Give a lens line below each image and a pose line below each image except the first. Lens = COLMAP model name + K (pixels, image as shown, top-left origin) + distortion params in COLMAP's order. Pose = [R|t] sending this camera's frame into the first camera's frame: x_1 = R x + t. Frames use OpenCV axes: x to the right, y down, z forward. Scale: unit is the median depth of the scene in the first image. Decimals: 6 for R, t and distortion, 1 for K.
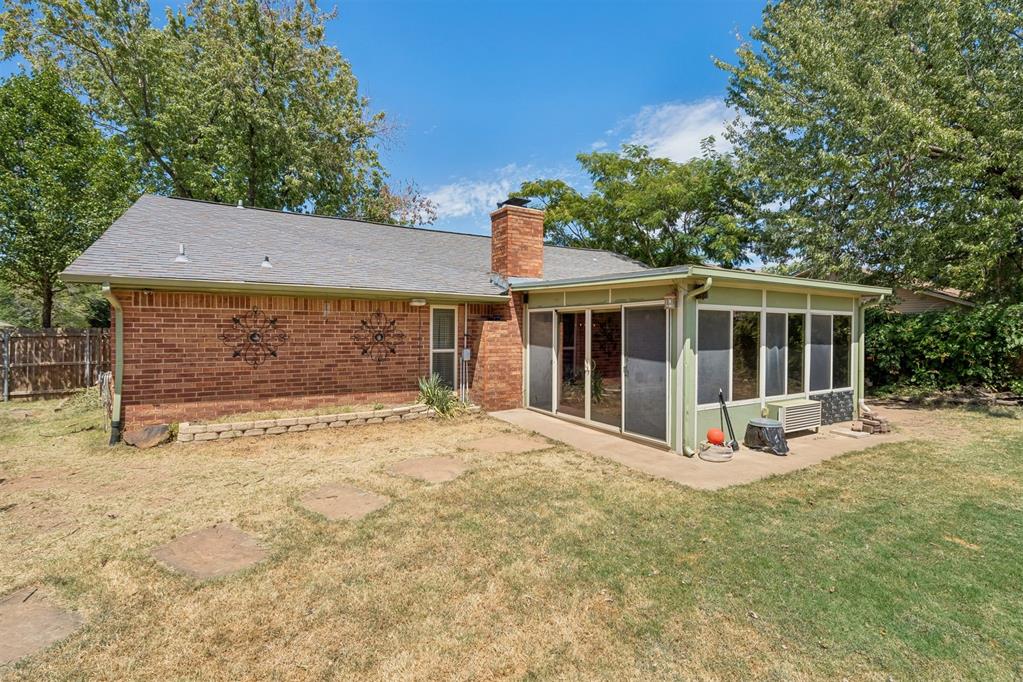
lens RADIAL K [[463.6, 0, 512.7], [0, 463.6, 337.1], [0, 0, 1]] dist [0.000980, 0.000031]
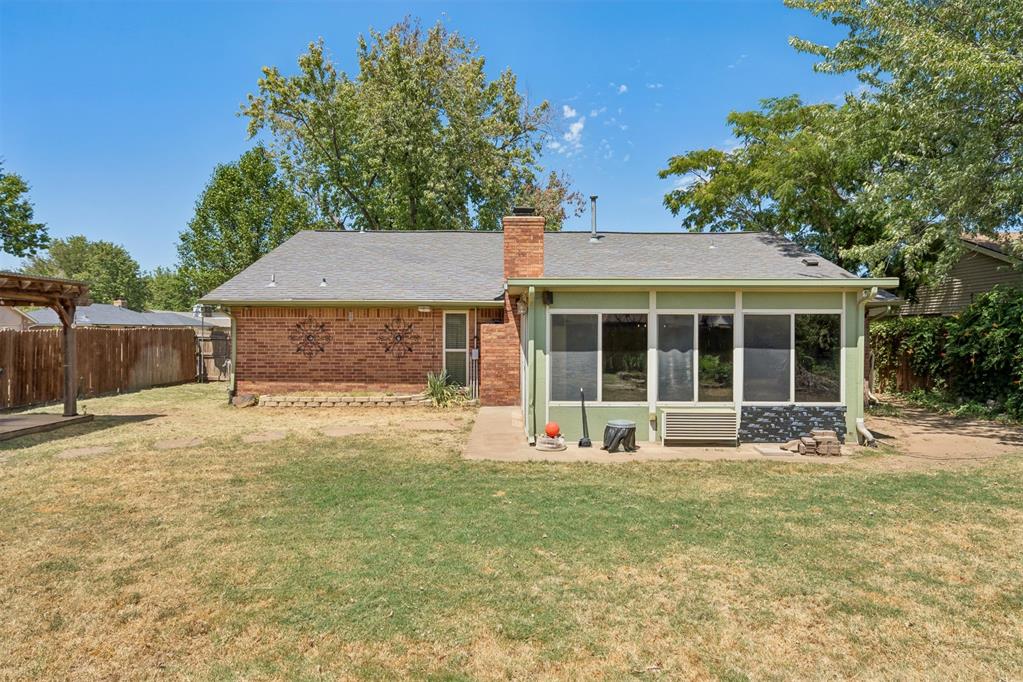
lens RADIAL K [[586.9, 0, 511.4], [0, 586.9, 335.4], [0, 0, 1]] dist [0.005211, 0.000898]
pose [[0.858132, 0.001804, -0.513425, 0.794081], [-0.004733, 0.999979, -0.004397, -0.001645], [0.513407, 0.006204, 0.858123, -0.185894]]
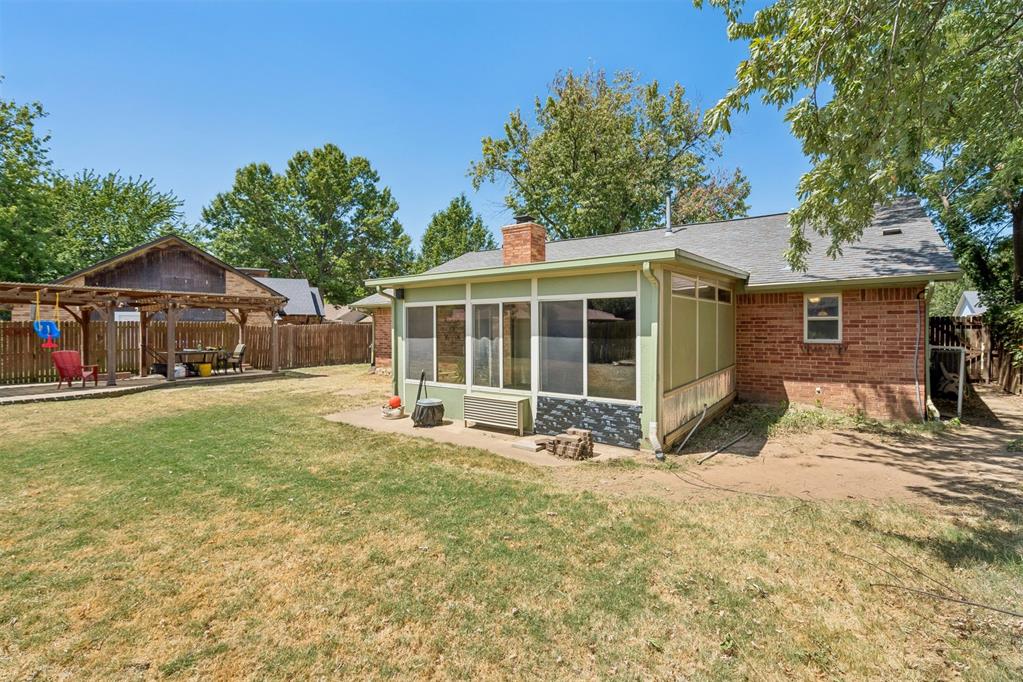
lens RADIAL K [[474.9, 0, 512.1], [0, 474.9, 321.9], [0, 0, 1]] dist [-0.004209, -0.000288]
pose [[0.380133, -0.014259, -0.924822, 1.364260], [-0.002833, 0.999859, -0.016580, 0.003596], [0.924928, 0.008923, 0.380039, 0.585901]]
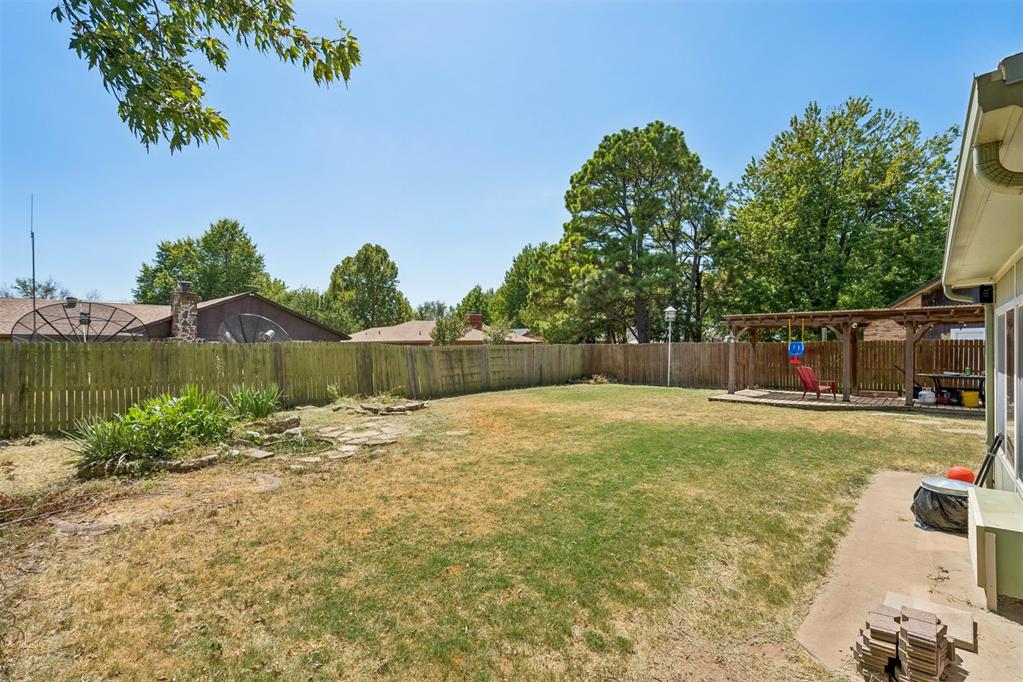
lens RADIAL K [[463.6, 0, 512.7], [0, 463.6, 337.1], [0, 0, 1]] dist [0.000980, 0.000031]
pose [[-0.961451, -0.002821, -0.274963, 1.047600], [-0.000006, 0.999948, -0.010240, -0.018092], [0.274978, -0.009844, -0.961400, 1.169327]]
